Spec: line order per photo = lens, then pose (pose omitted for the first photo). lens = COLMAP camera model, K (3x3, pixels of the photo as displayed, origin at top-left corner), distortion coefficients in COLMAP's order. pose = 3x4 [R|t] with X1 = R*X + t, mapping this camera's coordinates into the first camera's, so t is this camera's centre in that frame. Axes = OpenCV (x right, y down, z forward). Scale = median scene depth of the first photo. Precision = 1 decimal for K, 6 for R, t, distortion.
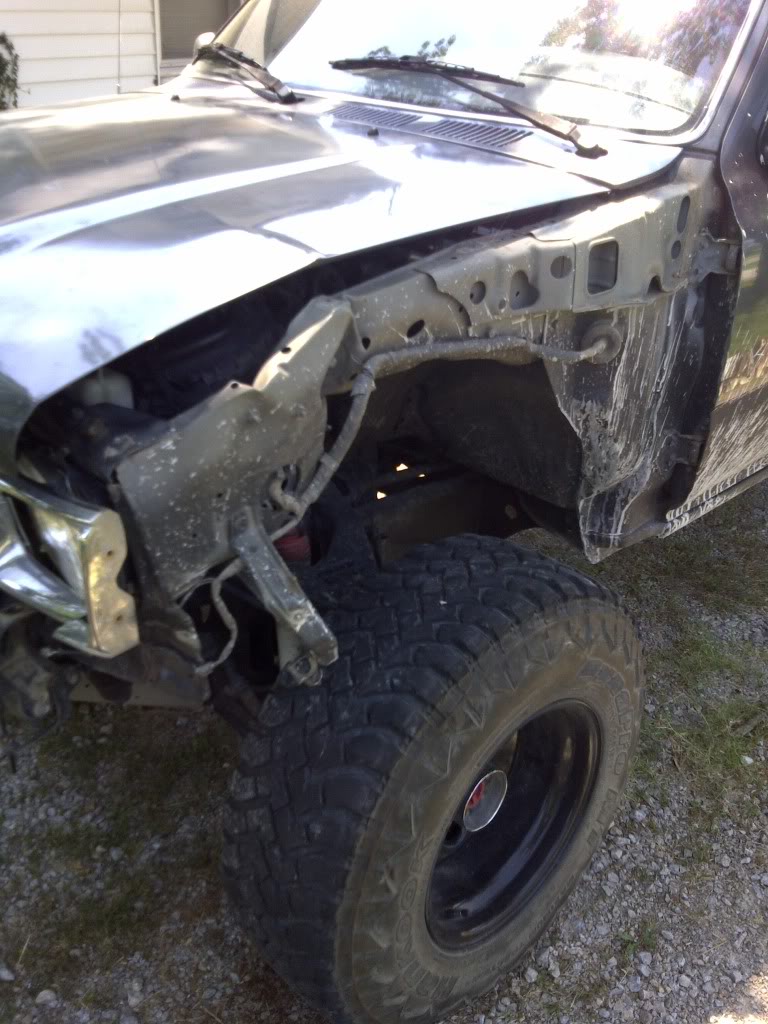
lens RADIAL K [[981.8, 0, 376.2], [0, 981.8, 511.3], [0, 0, 1]] dist [0.013609, 0.000000]
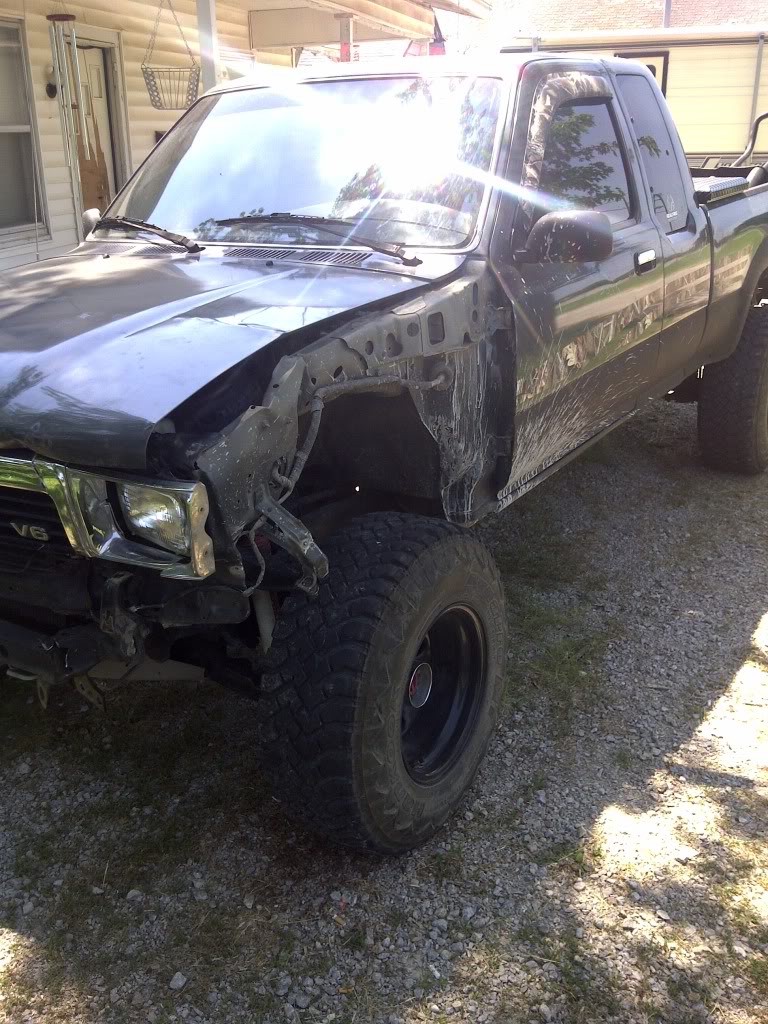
lens RADIAL K [[981.8, 0, 383.5], [0, 981.8, 515.6], [0, 0, 1]] dist [0.013609, 0.000000]
pose [[0.967465, -0.148791, 0.204630, -0.211580], [0.172758, 0.979390, -0.104642, 0.191765], [-0.184843, 0.136589, 0.973230, -0.474628]]
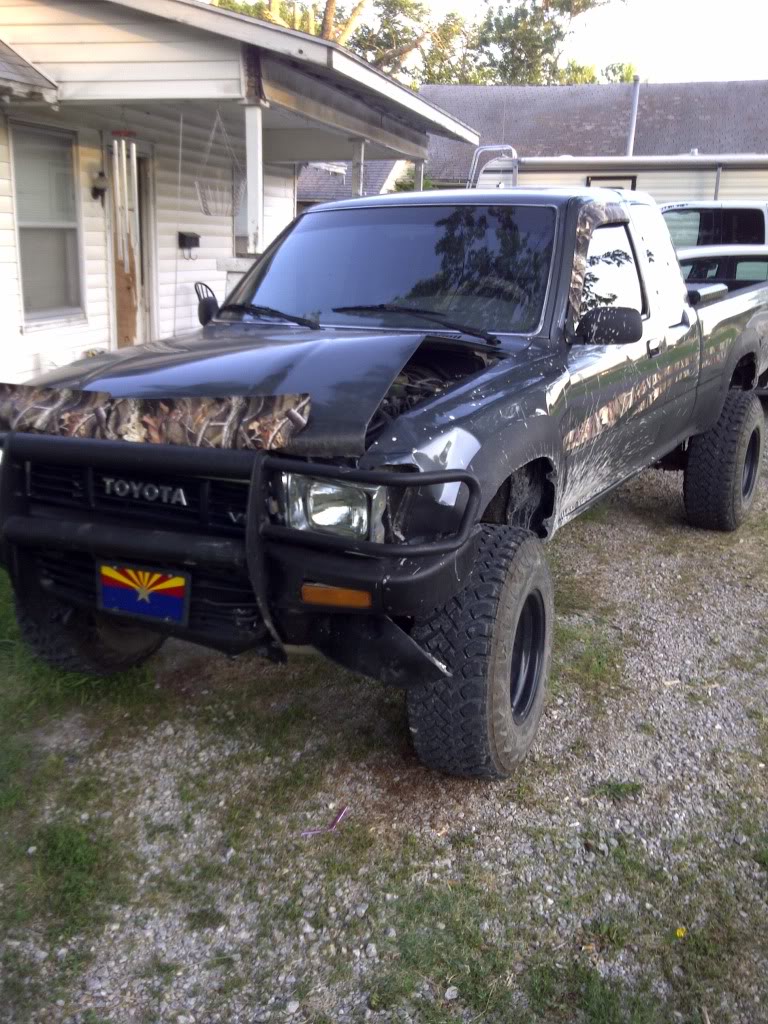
lens RADIAL K [[922.2, 0, 391.4], [0, 922.2, 516.8], [0, 0, 1]] dist [0.009357, 0.027303]
pose [[0.964330, -0.109014, 0.241215, -0.509125], [0.154117, 0.972106, -0.176798, 0.316982], [-0.215213, 0.207667, 0.954232, -0.753356]]
